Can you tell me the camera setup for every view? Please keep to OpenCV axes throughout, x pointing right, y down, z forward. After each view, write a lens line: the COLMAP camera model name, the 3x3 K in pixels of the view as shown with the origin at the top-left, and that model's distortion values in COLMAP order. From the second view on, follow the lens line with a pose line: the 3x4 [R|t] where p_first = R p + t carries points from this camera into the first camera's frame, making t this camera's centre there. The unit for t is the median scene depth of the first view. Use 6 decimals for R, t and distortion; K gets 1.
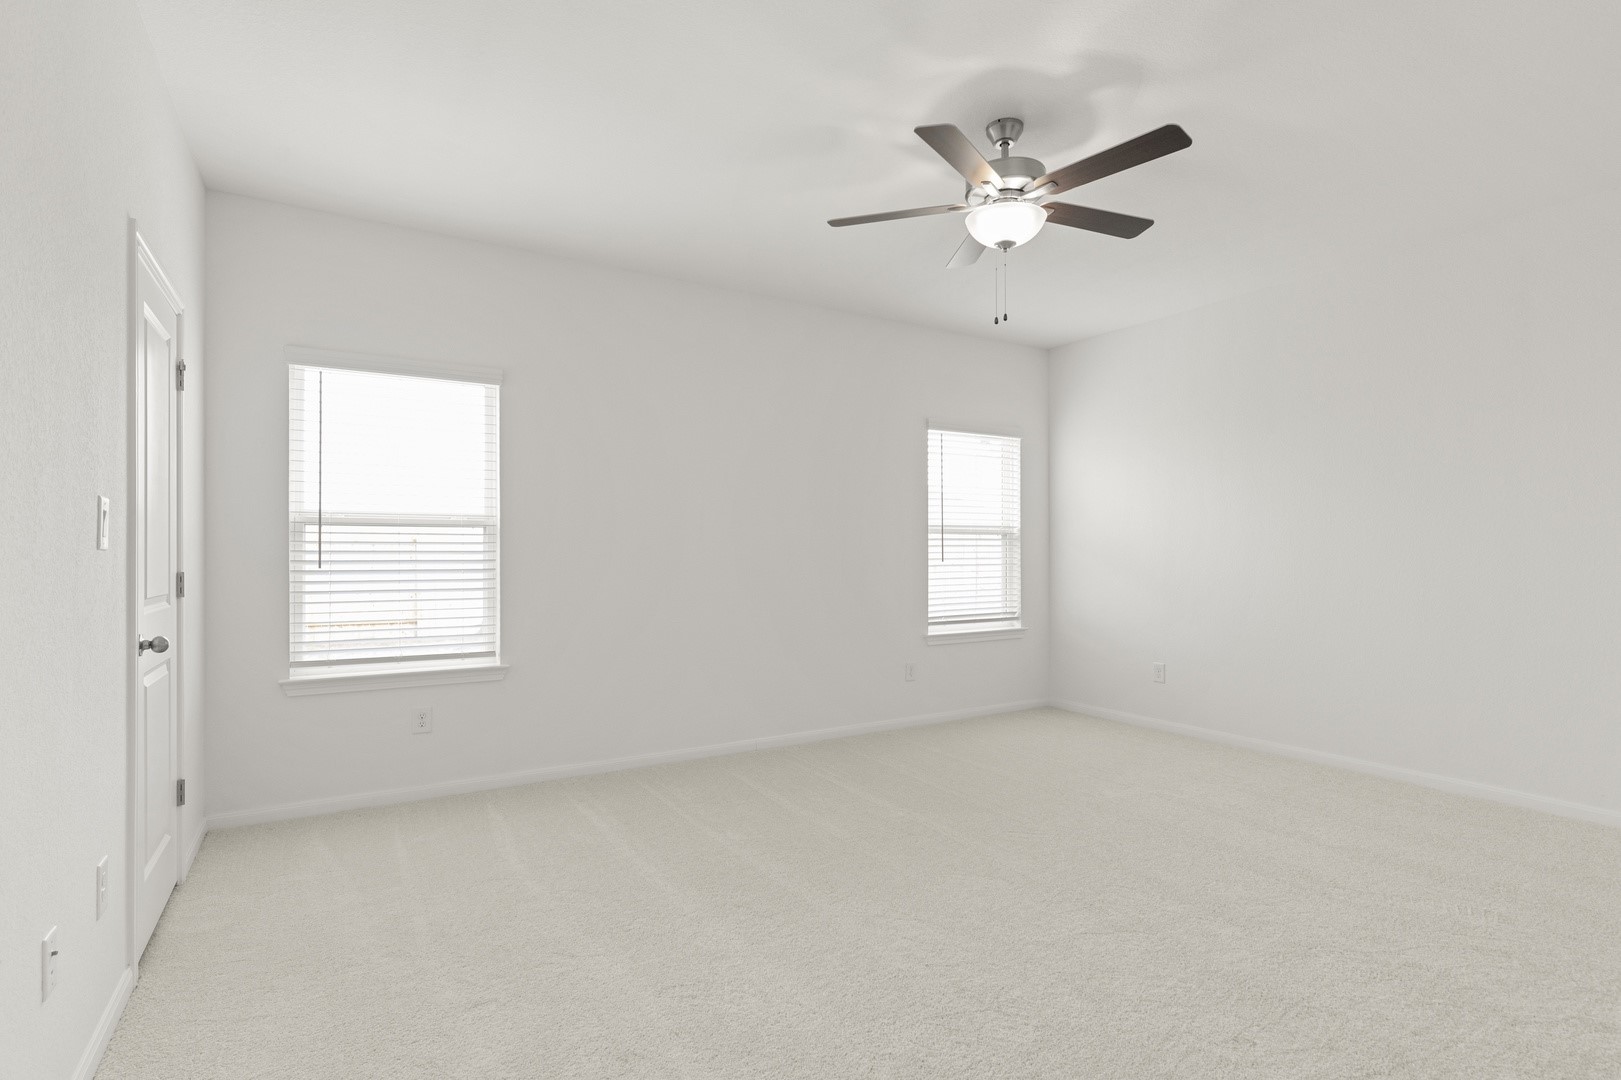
lens RADIAL K [[791.9, 0, 812.5], [0, 791.9, 545.2], [0, 0, 1]] dist [-0.001093, 0.000488]
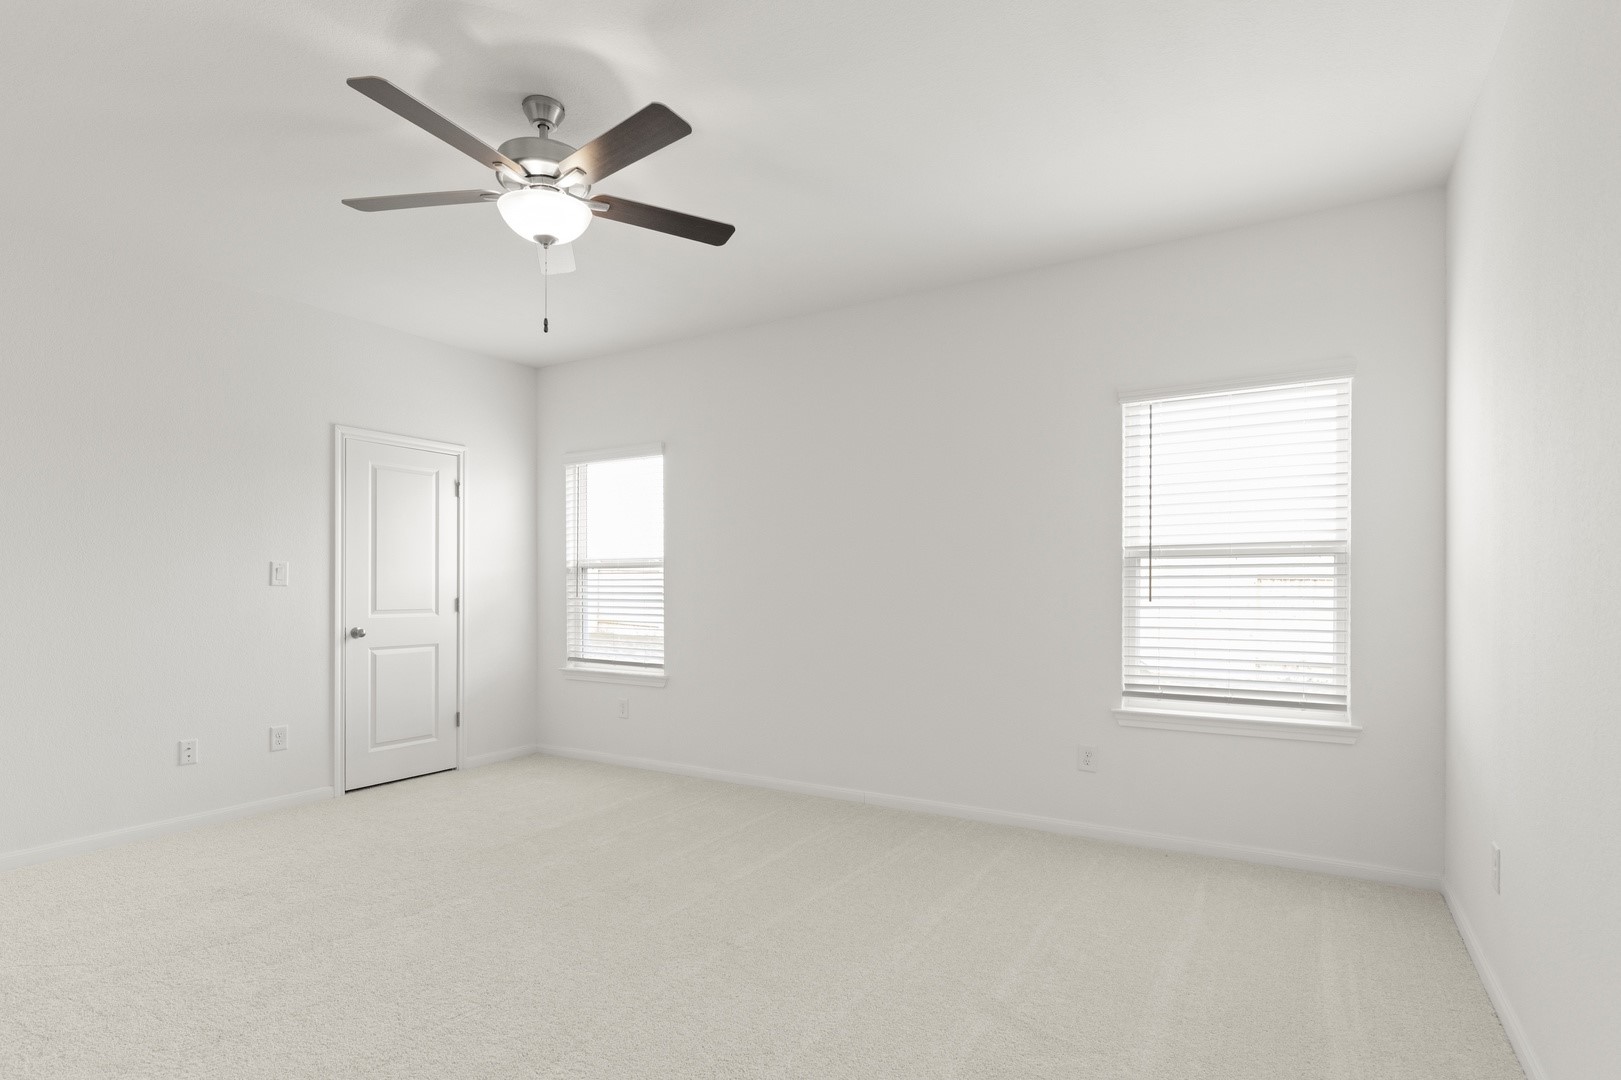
lens RADIAL K [[892.8, 0, 810.0], [0, 892.8, 580.2], [0, 0, 1]] dist [0.000244, 0.000114]
pose [[0.433131, -0.005146, -0.901316, 0.654616], [0.007662, 0.999969, -0.002027, 0.002215], [0.901298, -0.006028, 0.433157, 0.397526]]
